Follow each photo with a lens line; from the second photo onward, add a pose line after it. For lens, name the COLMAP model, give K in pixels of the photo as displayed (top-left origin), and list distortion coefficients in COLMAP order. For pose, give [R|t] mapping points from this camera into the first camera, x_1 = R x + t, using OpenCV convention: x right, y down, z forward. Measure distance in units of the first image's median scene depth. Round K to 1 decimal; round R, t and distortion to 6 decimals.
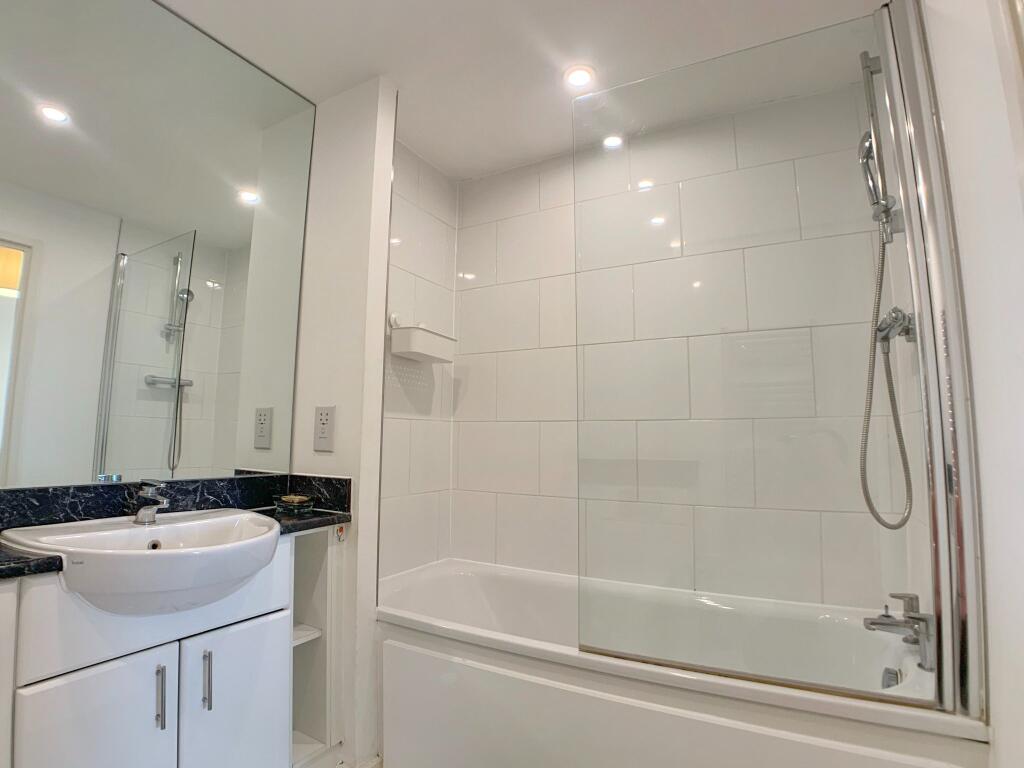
lens RADIAL K [[515.4, 0, 504.9], [0, 515.4, 377.9], [0, 0, 1]] dist [-0.093048, 0.013148]
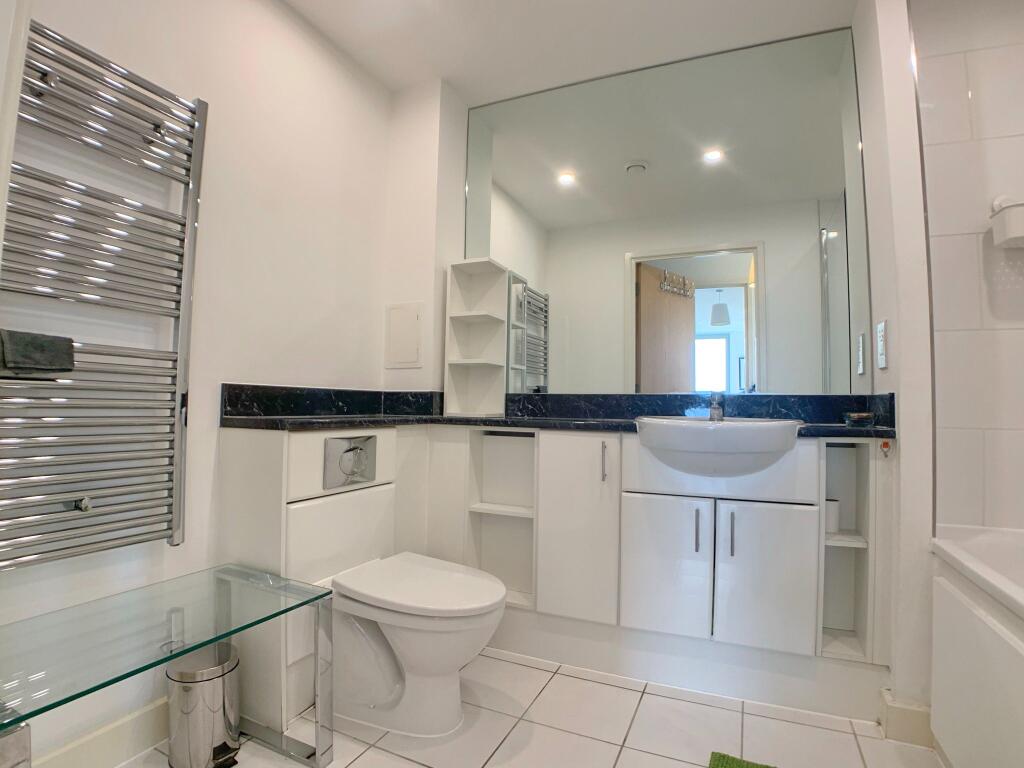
lens RADIAL K [[515.4, 0, 504.9], [0, 515.4, 377.9], [0, 0, 1]] dist [-0.093048, 0.013148]
pose [[0.104593, -0.052276, -0.993140, 0.533866], [0.091750, 0.994866, -0.042704, 0.146398], [0.990274, -0.086654, 0.108852, 0.194291]]
